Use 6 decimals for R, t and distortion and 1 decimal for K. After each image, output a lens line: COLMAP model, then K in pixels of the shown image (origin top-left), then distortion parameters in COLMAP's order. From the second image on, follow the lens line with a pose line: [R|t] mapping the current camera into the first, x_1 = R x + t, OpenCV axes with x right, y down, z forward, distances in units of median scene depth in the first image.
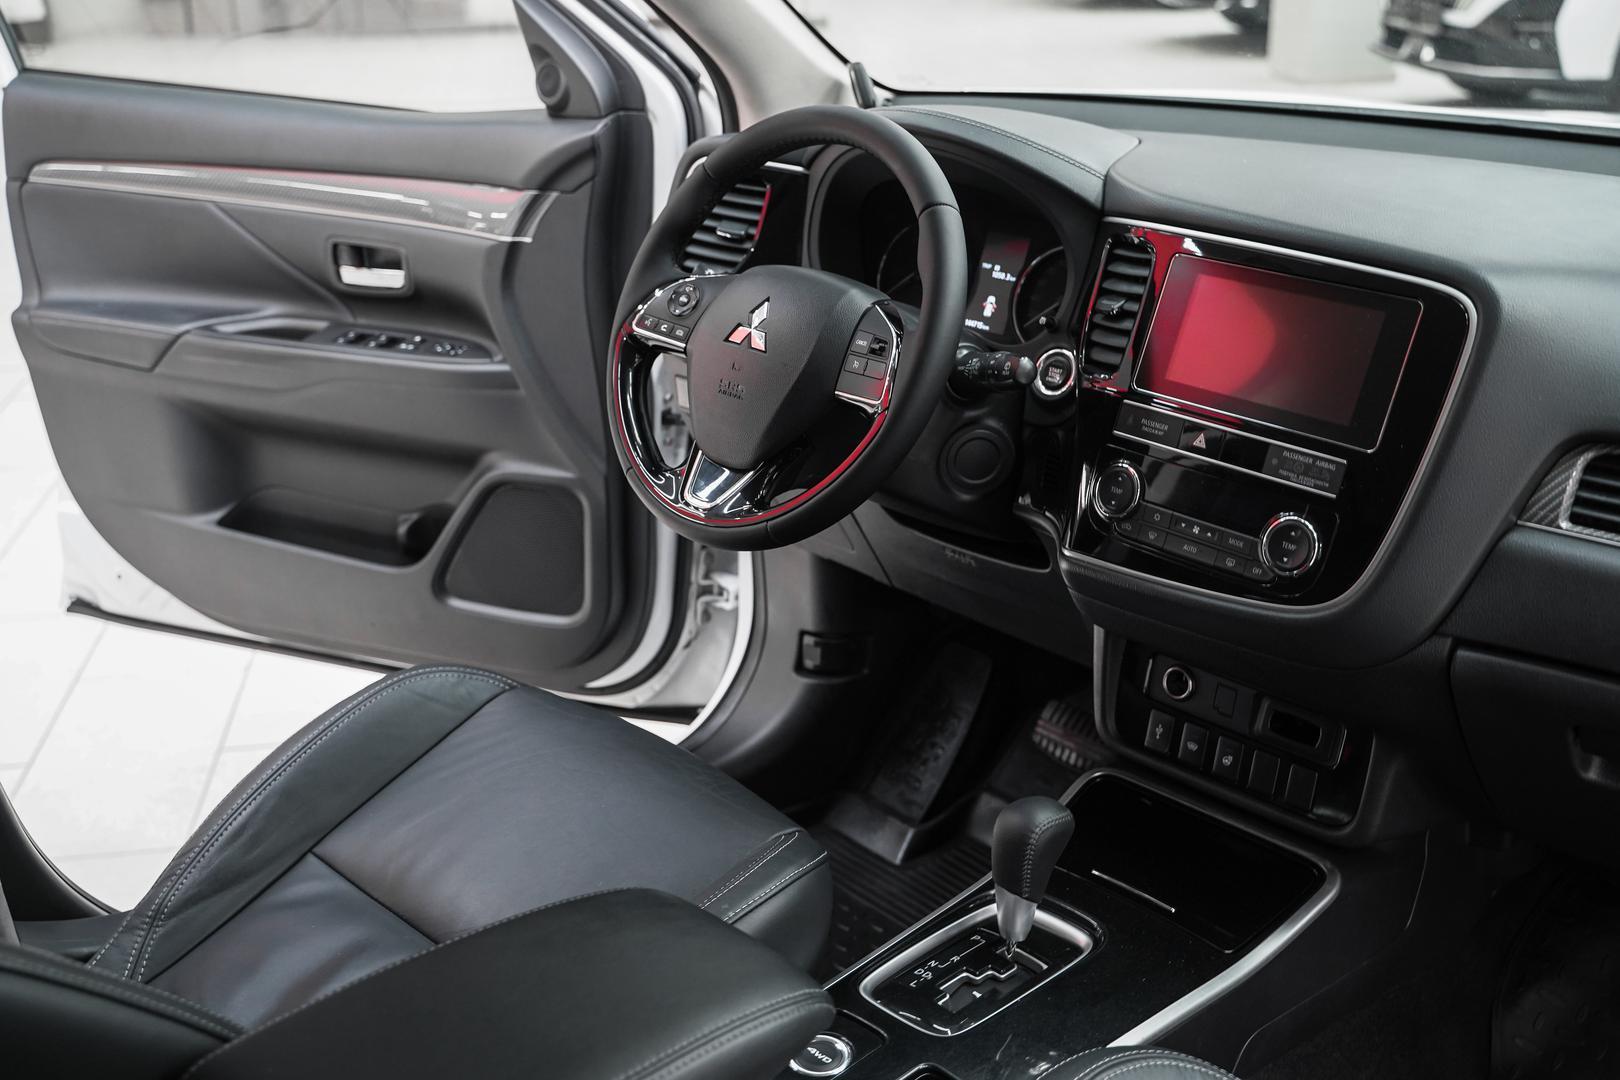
lens RADIAL K [[1739.1, 0, 789.3], [0, 1739.1, 498.3], [0, 0, 1]] dist [0.000651, 0.004880]
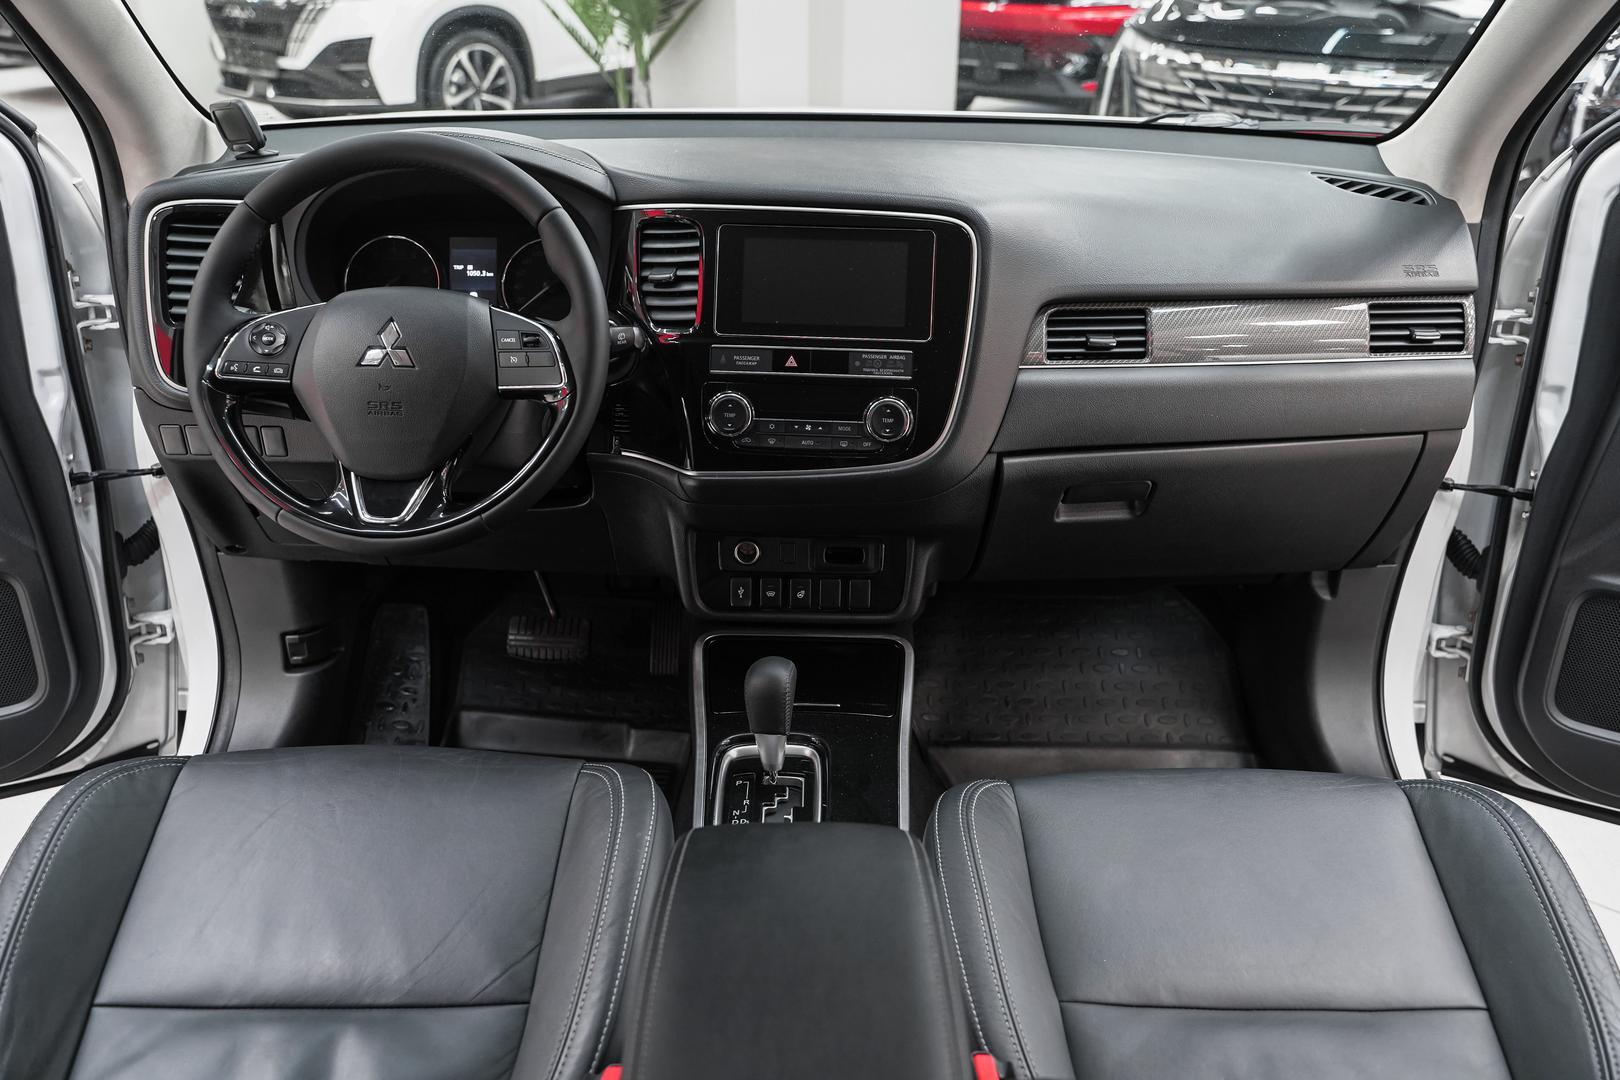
lens RADIAL K [[1292.0, 0, 810.0], [0, 1292.0, 540.0], [0, 0, 1]] dist [-0.004407, -0.006319]
pose [[0.701853, -0.283952, 0.653279, -0.365524], [0.229517, 0.958349, 0.169970, -0.056393], [-0.674333, 0.030645, 0.737792, 0.229262]]
